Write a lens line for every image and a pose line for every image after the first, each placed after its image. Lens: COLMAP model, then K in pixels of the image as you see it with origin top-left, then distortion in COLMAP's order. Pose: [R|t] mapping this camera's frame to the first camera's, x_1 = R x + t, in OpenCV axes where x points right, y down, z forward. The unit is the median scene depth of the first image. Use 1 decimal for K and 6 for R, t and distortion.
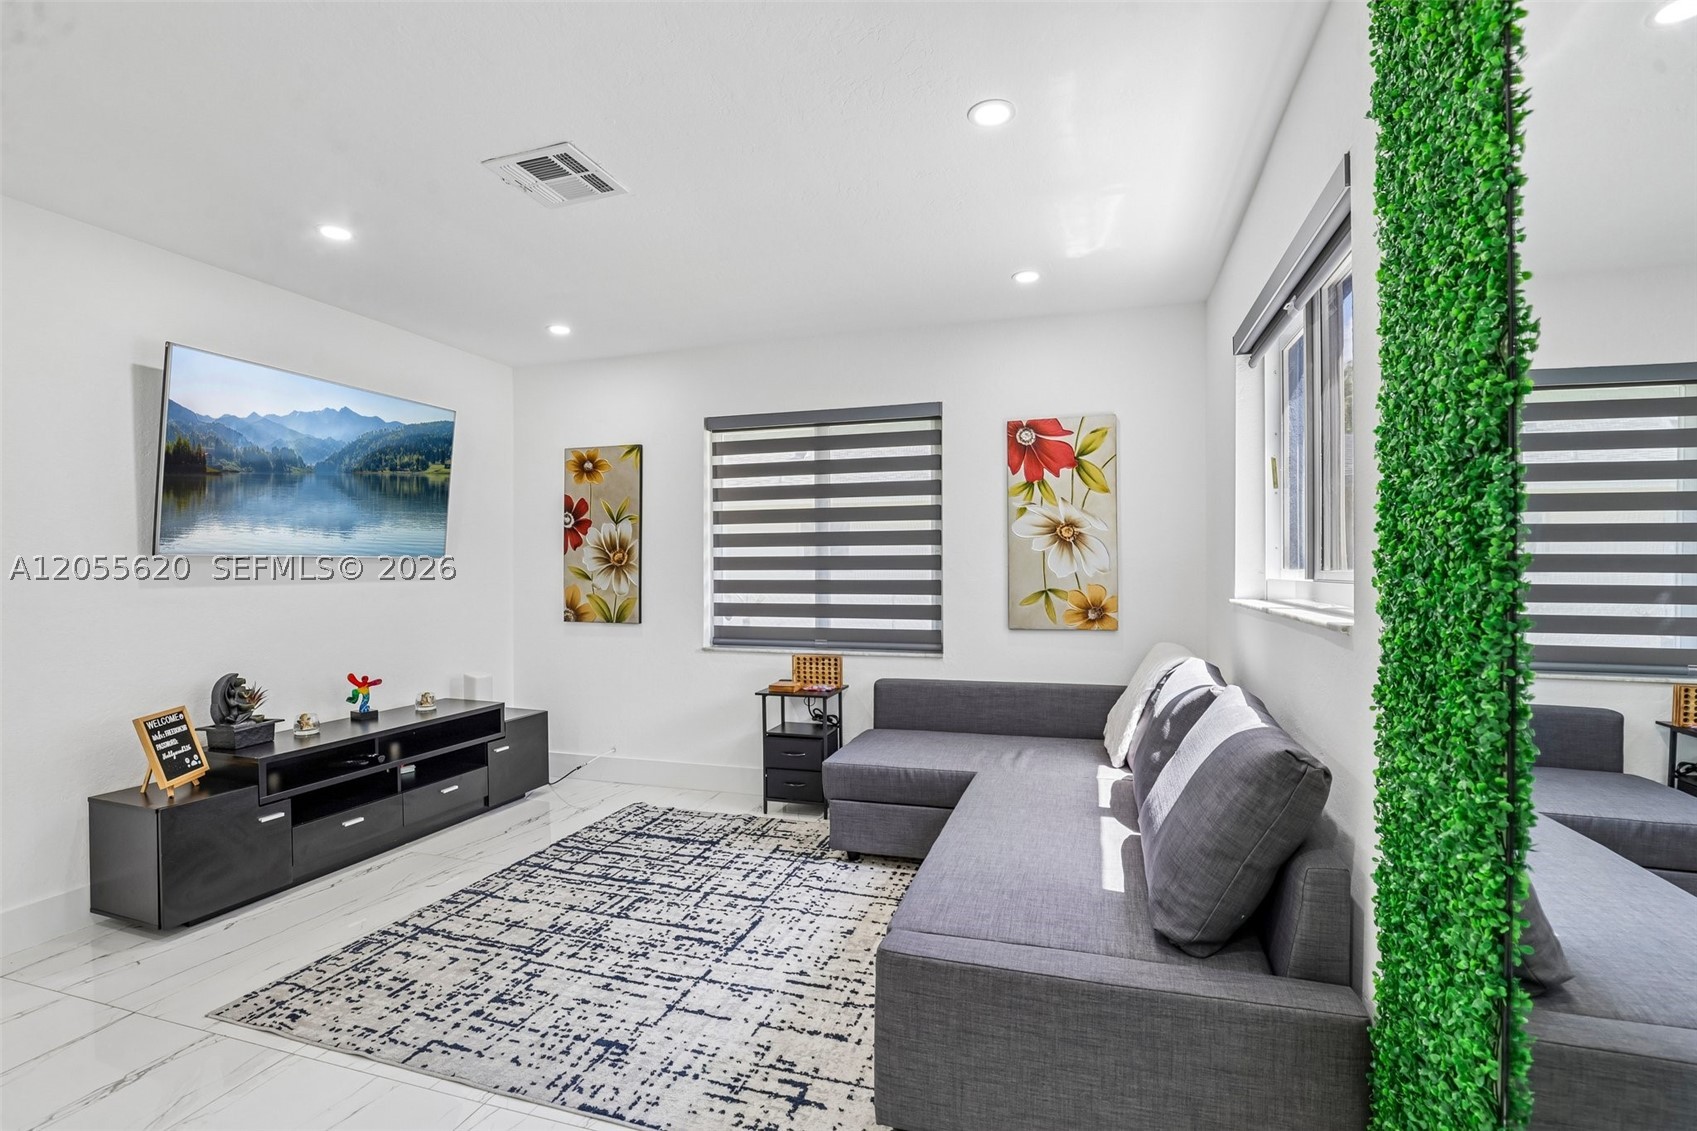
lens RADIAL K [[774.9, 0, 859.8], [0, 774.9, 571.0], [0, 0, 1]] dist [-0.043516, 0.008634]
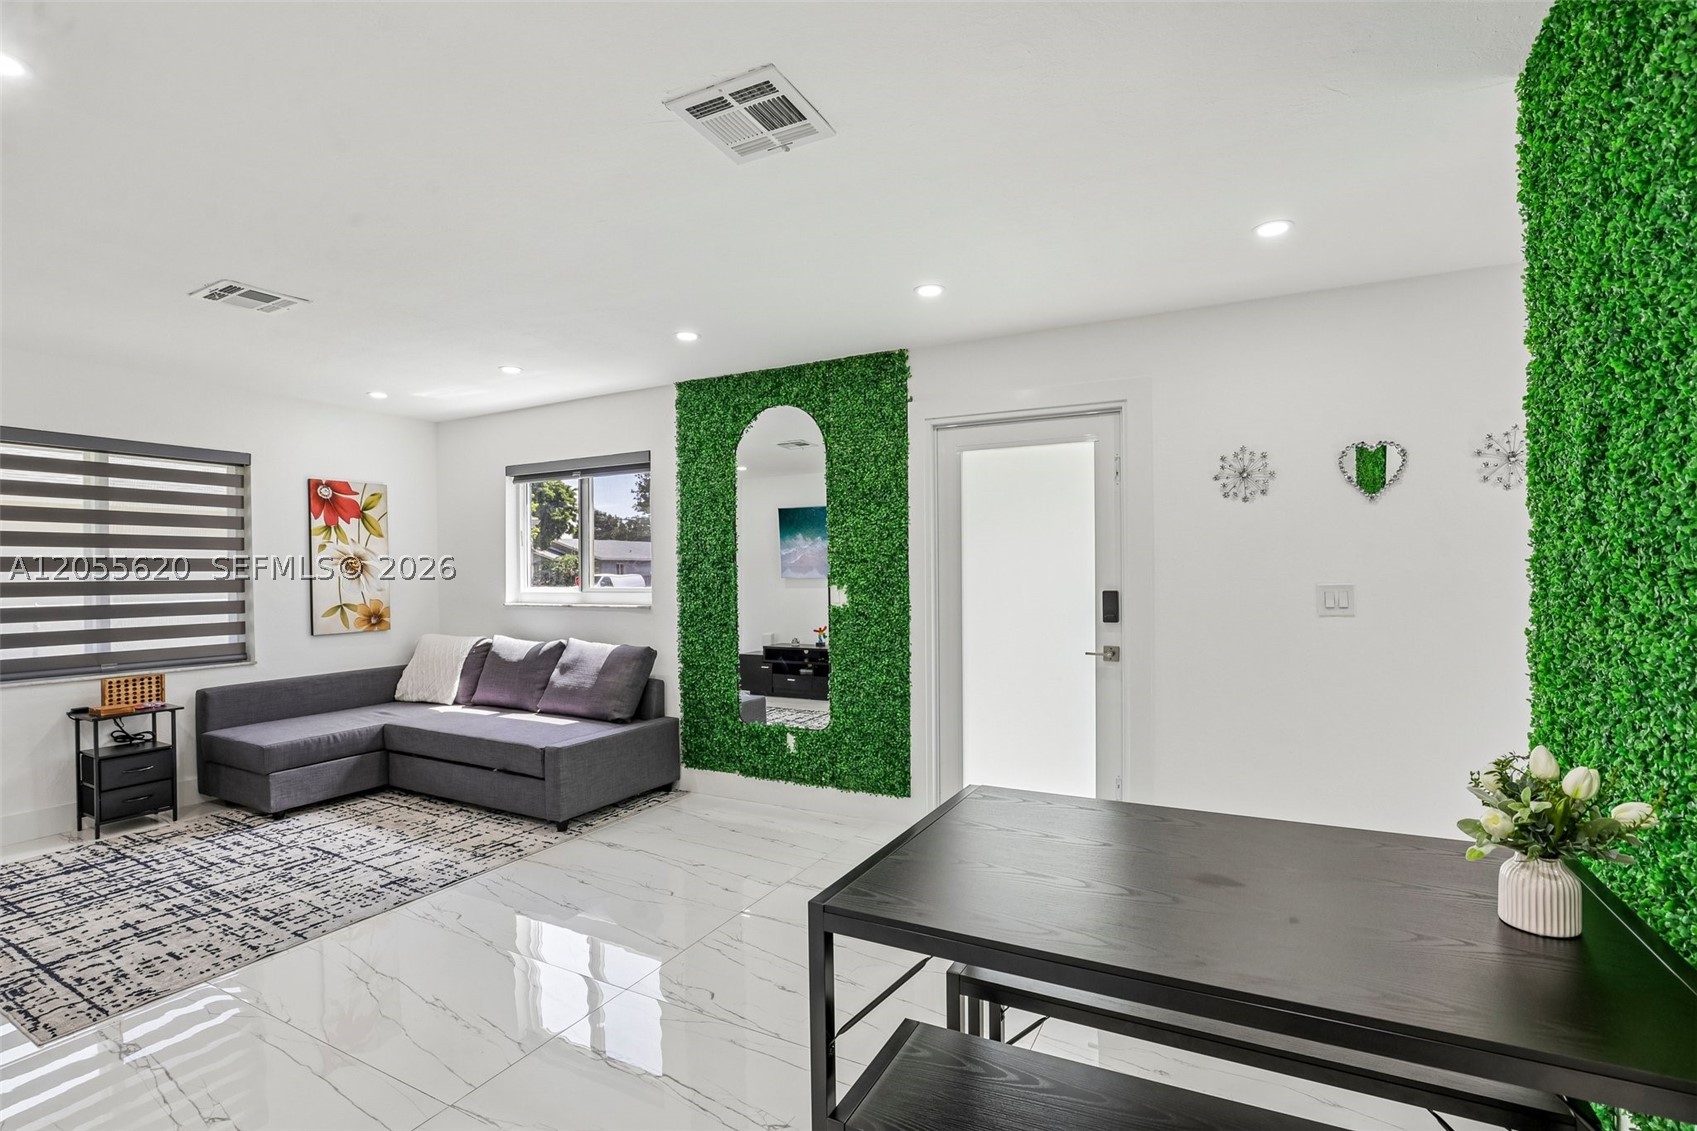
lens RADIAL K [[774.9, 0, 859.8], [0, 774.9, 571.0], [0, 0, 1]] dist [-0.043516, 0.008634]
pose [[0.182433, 0.002818, 0.983214, -1.103528], [0.012773, 0.999905, -0.005236, -0.020341], [-0.983135, 0.013514, 0.182380, -0.193481]]
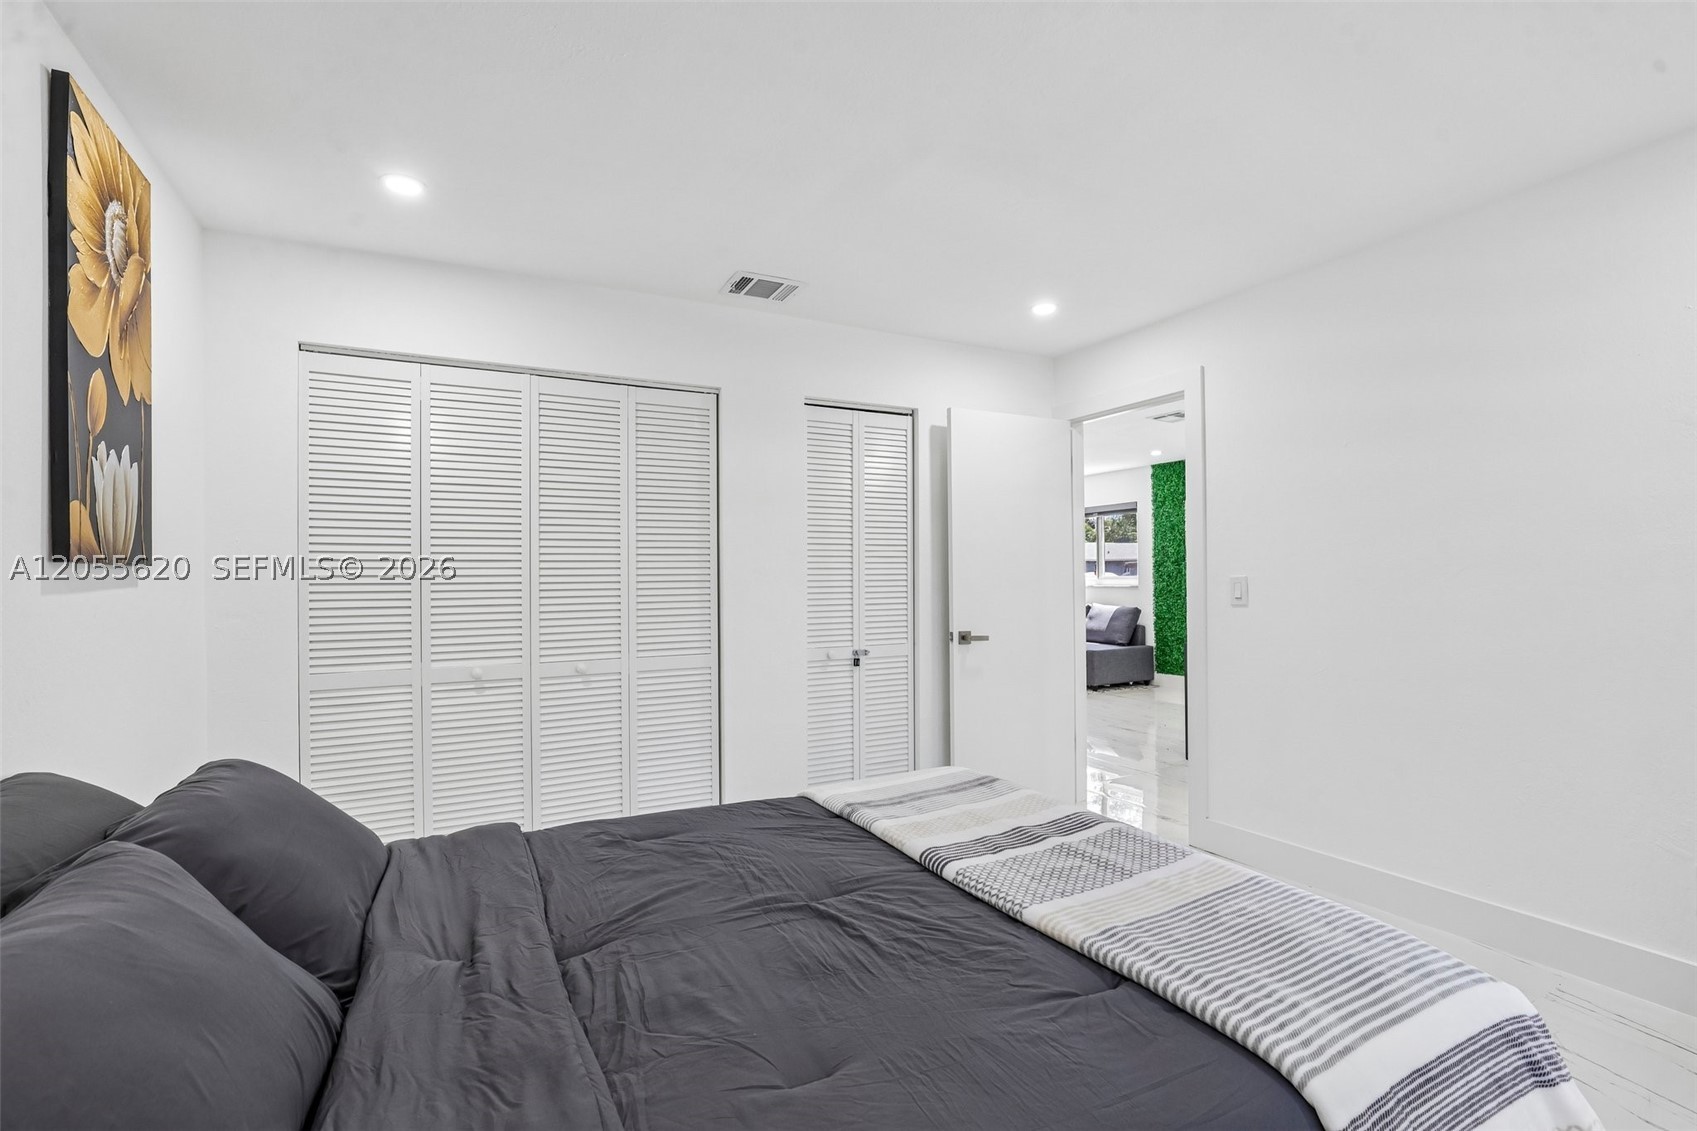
lens RADIAL K [[774.9, 0, 859.8], [0, 774.9, 571.0], [0, 0, 1]] dist [-0.043516, 0.008634]
pose [[0.698167, -0.002163, 0.715932, -2.417900], [0.011636, 0.999898, -0.008326, -0.005834], [-0.715840, 0.014144, 0.698121, -0.754382]]
